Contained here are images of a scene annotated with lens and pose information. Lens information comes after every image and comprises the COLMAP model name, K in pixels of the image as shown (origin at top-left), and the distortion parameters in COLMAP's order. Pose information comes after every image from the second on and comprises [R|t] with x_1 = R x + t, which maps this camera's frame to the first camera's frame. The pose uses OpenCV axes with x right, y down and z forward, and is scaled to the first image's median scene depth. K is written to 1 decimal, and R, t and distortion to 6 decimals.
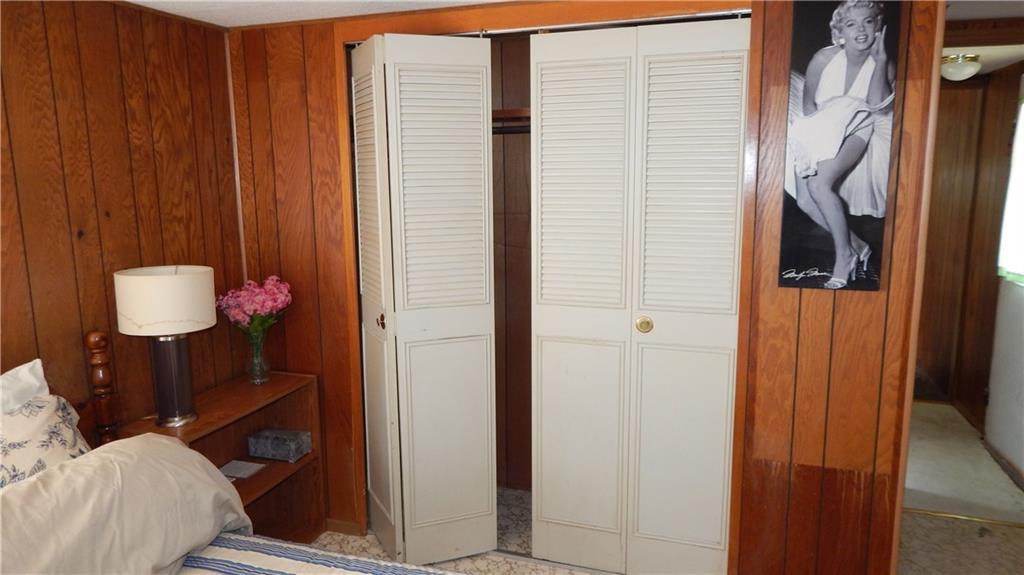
lens RADIAL K [[679.4, 0, 511.4], [0, 679.4, 286.2], [0, 0, 1]] dist [-0.012619, -0.001351]
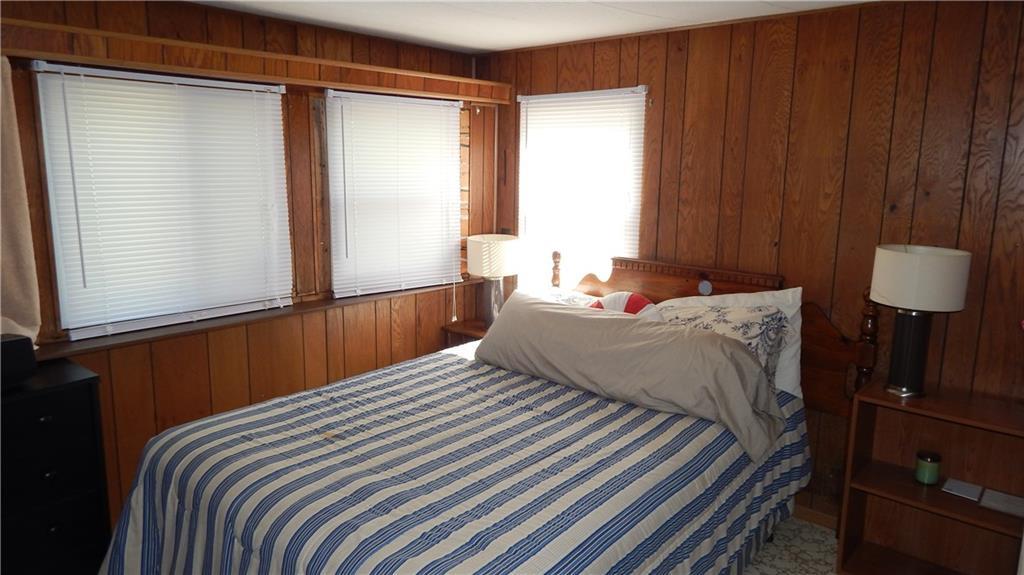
lens RADIAL K [[679.4, 0, 511.5], [0, 679.4, 285.2], [0, 0, 1]] dist [-0.012619, -0.001351]
pose [[-0.370069, 0.179741, -0.911451, 0.747925], [-0.157145, 0.954855, 0.252105, -0.145759], [0.915617, 0.236526, -0.325116, 0.827972]]
